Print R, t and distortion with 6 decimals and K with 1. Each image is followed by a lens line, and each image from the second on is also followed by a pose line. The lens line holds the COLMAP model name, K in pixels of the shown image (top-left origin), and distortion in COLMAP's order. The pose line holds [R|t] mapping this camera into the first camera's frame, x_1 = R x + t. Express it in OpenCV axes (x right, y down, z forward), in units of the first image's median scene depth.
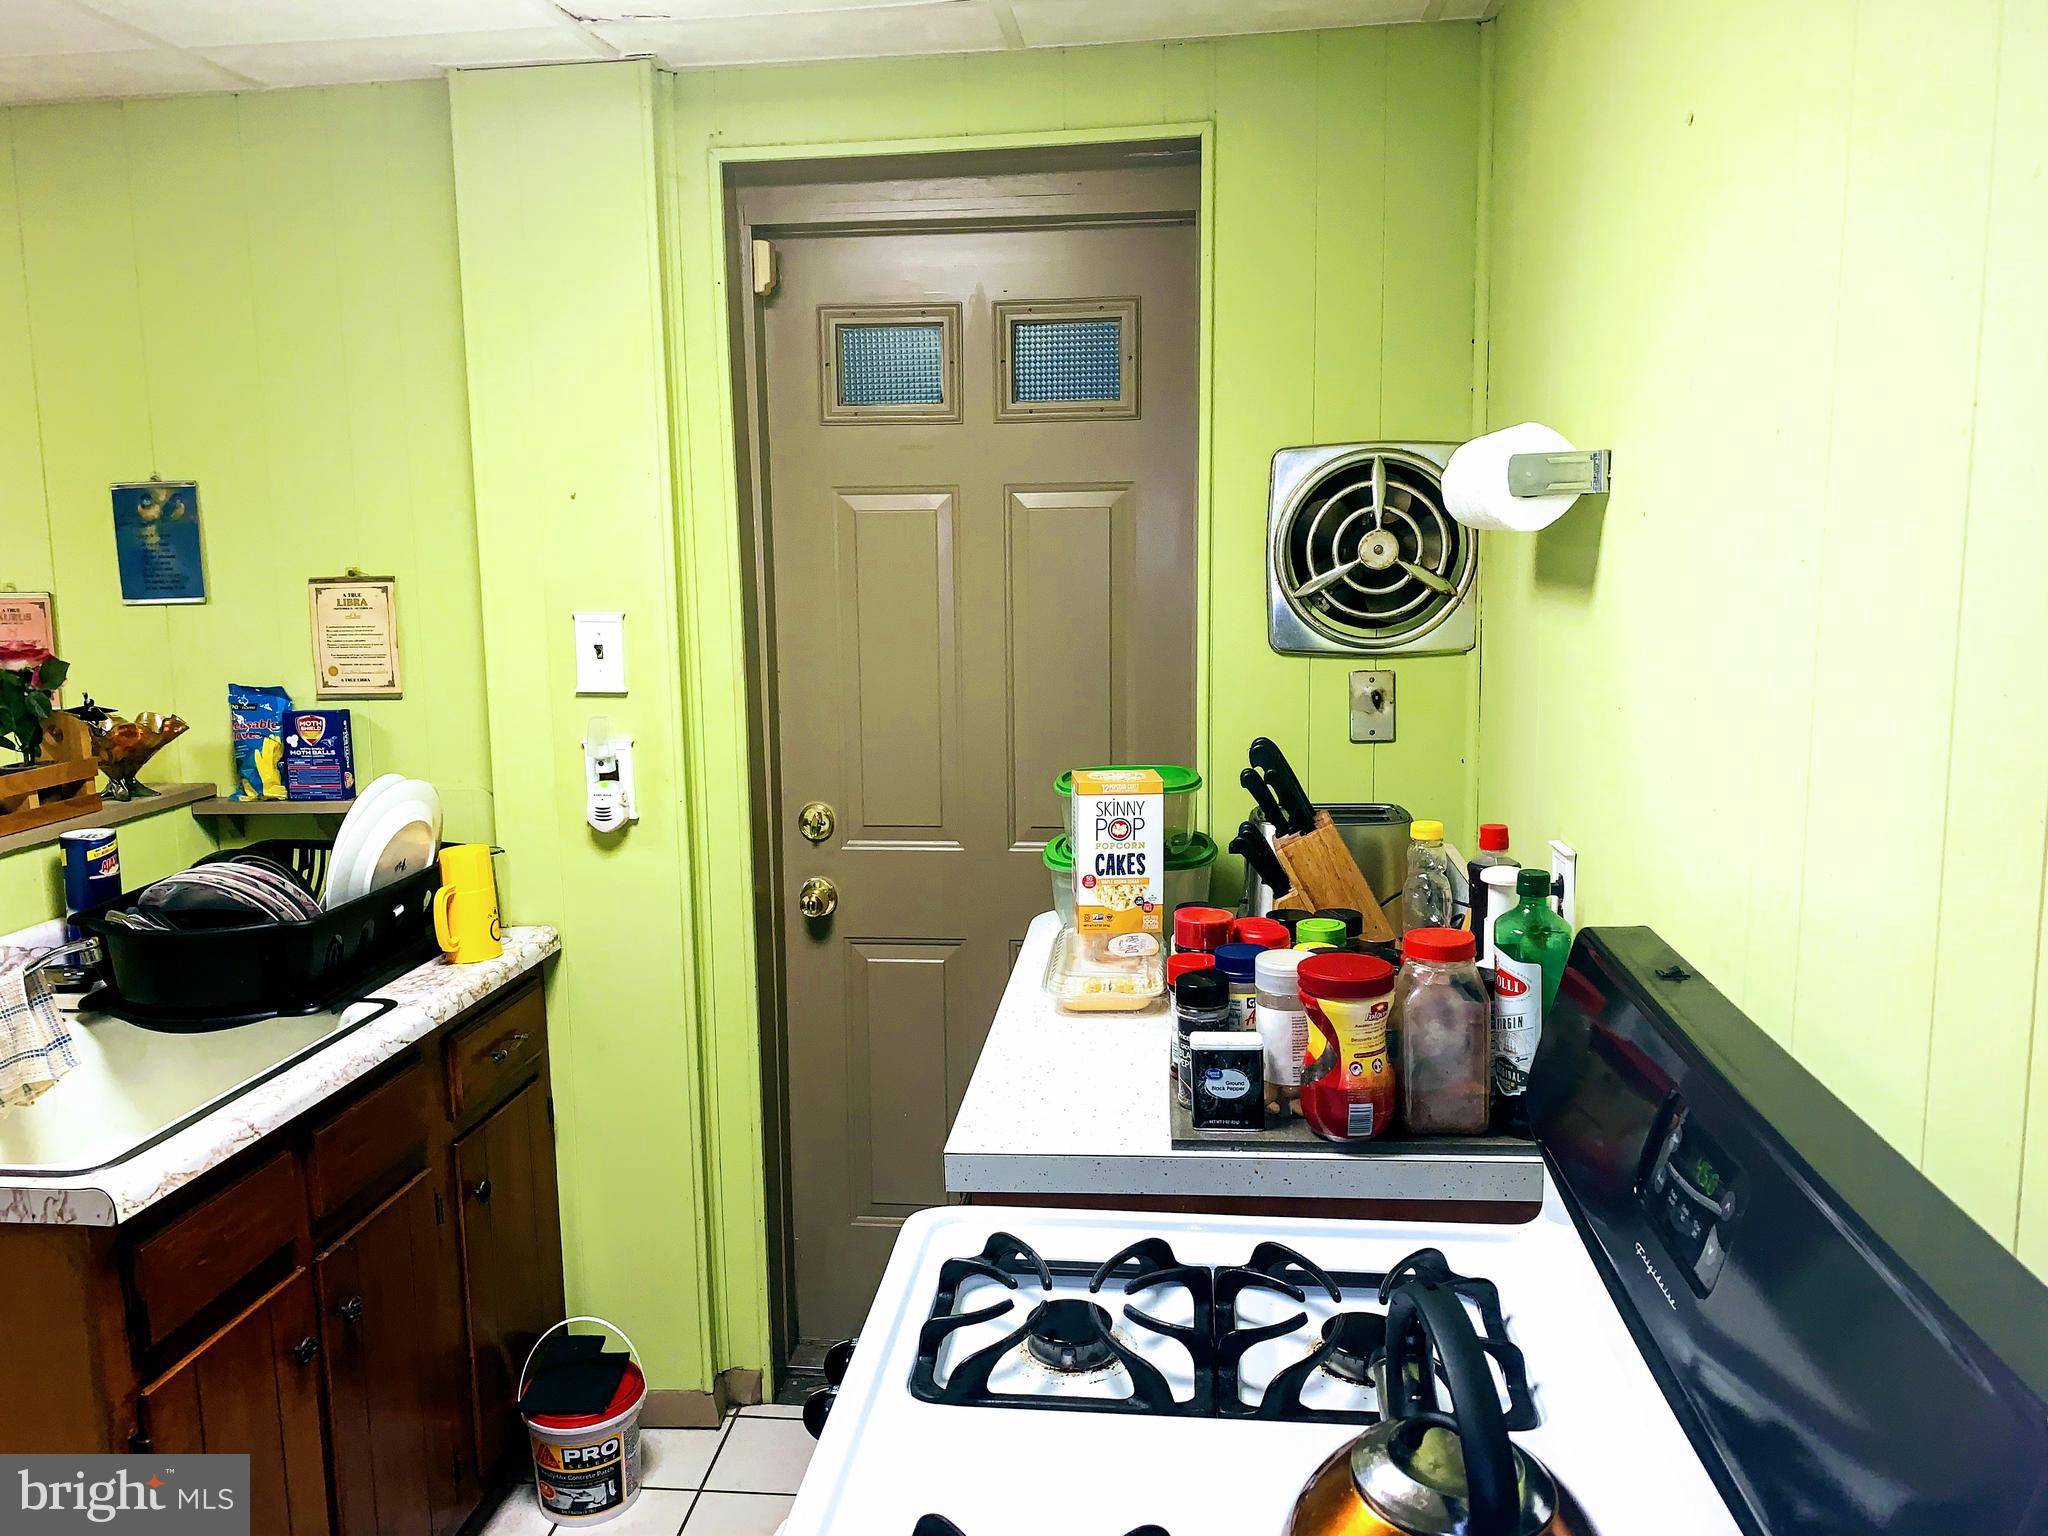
lens RADIAL K [[1559.5, 0, 1024.0], [0, 1559.5, 768.0], [0, 0, 1]] dist [0.055091, -0.093553]
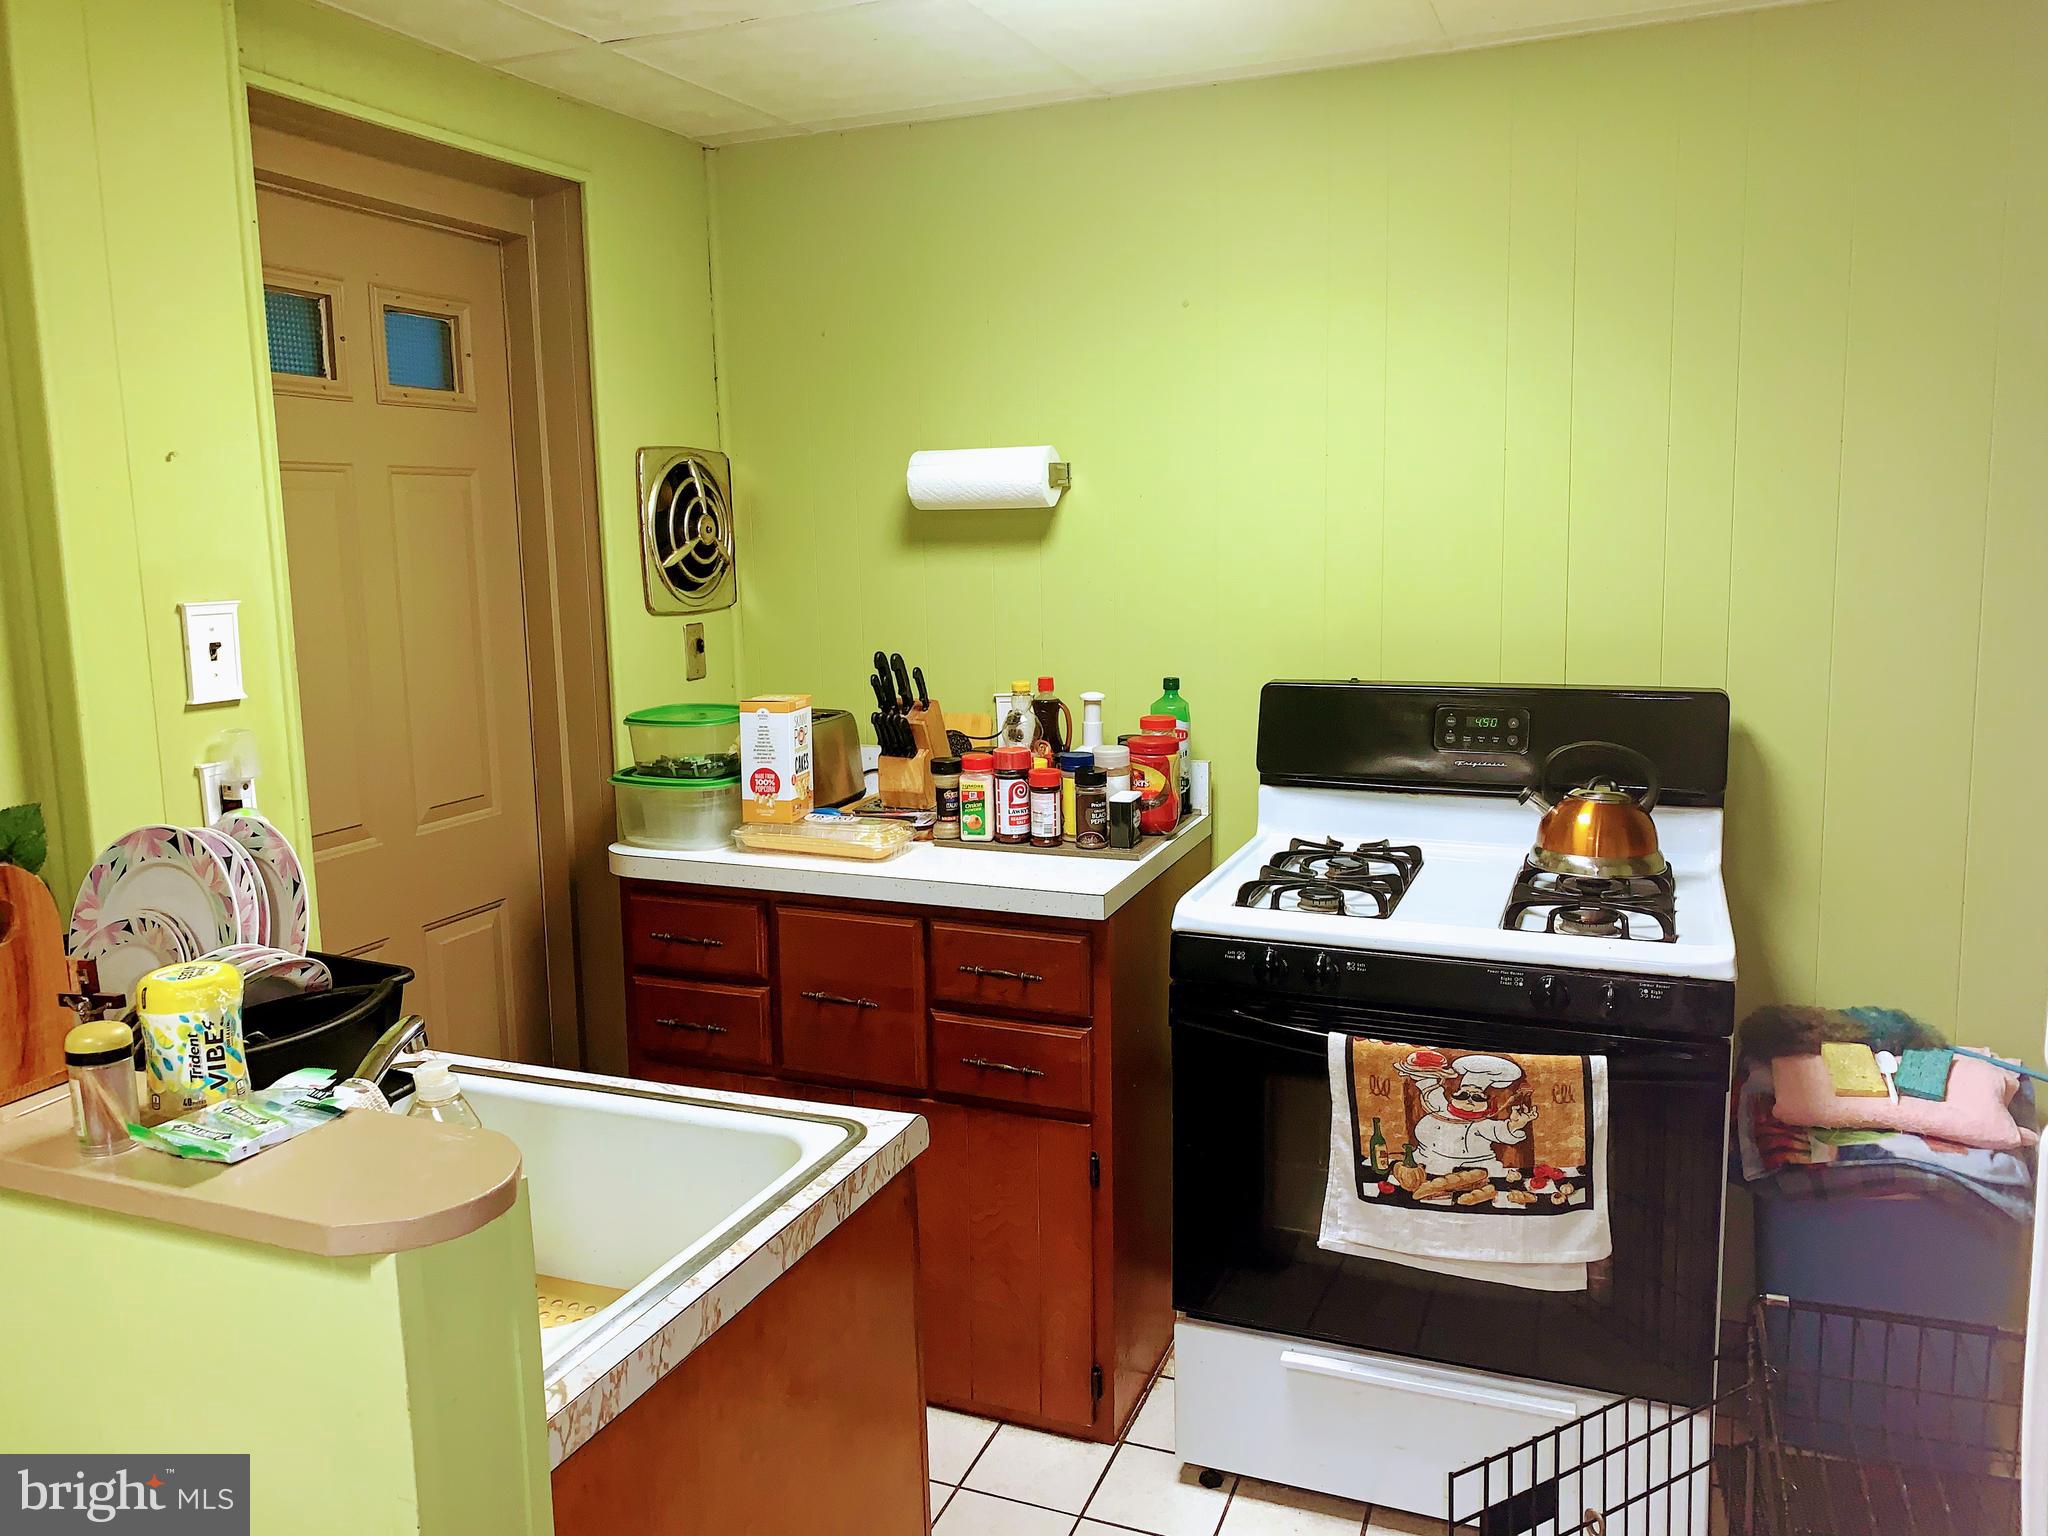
lens RADIAL K [[1559.5, 0, 1024.0], [0, 1559.5, 768.0], [0, 0, 1]] dist [0.055091, -0.093553]
pose [[0.260477, -0.138088, 0.955554, -0.985396], [0.161859, 0.981957, 0.097782, -0.027965], [-0.951816, 0.129195, 0.278128, 0.400140]]
